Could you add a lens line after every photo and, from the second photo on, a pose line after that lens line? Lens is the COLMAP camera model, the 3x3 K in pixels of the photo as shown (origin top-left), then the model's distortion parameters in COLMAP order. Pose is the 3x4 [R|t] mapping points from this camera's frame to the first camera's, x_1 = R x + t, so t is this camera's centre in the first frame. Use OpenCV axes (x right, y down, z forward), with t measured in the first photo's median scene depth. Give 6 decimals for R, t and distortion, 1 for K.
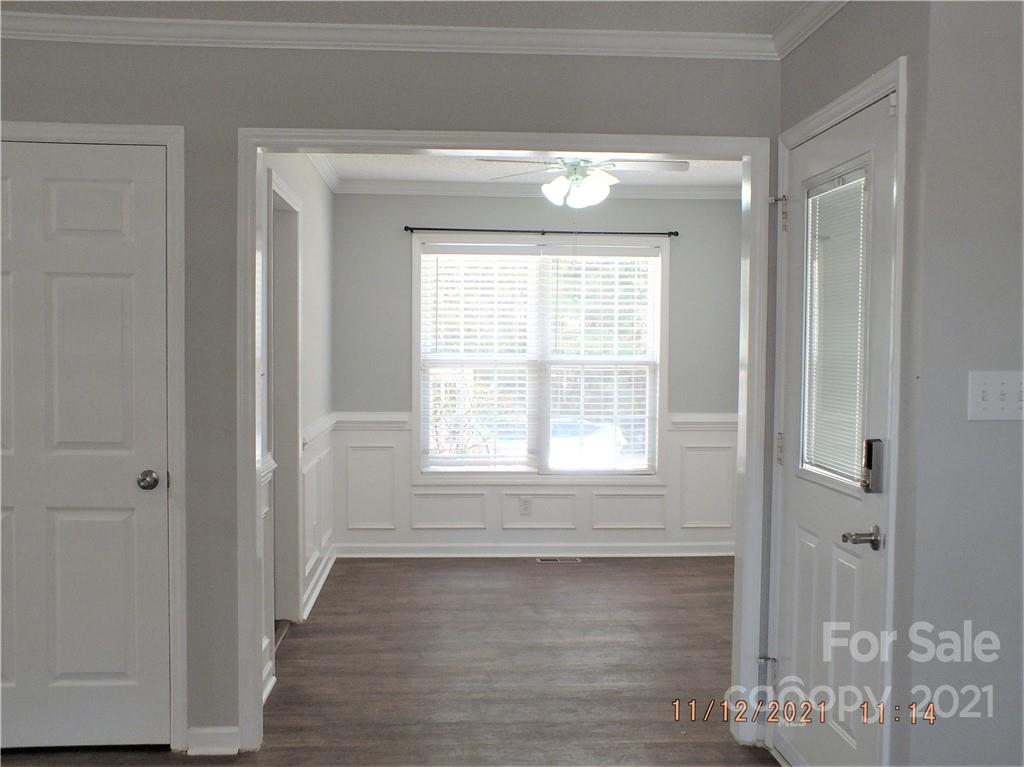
lens RADIAL K [[1093.0, 0, 516.2], [0, 1093.0, 387.5], [0, 0, 1]] dist [0.000301, 0.000000]
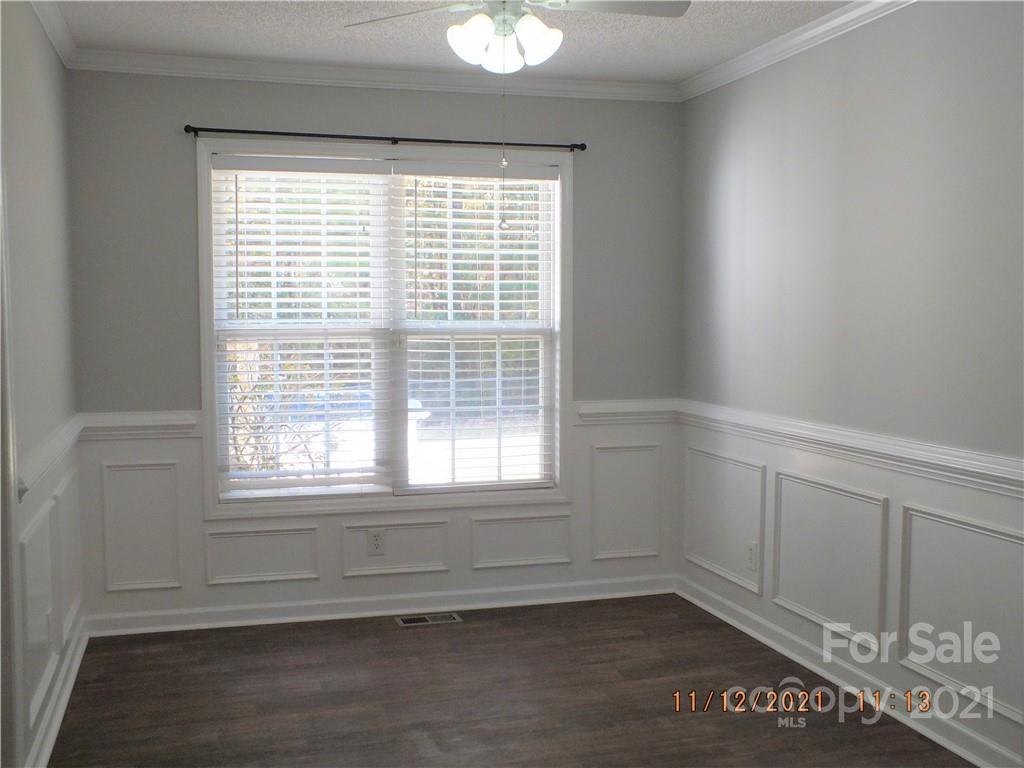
lens RADIAL K [[1106.6, 0, 520.4], [0, 1106.6, 392.3], [0, 0, 1]] dist [-0.082632, 0.000000]
pose [[0.976287, -0.023080, 0.215245, -0.049211], [0.015272, 0.999166, 0.037868, -0.010141], [-0.215940, -0.033683, 0.975826, 0.307234]]
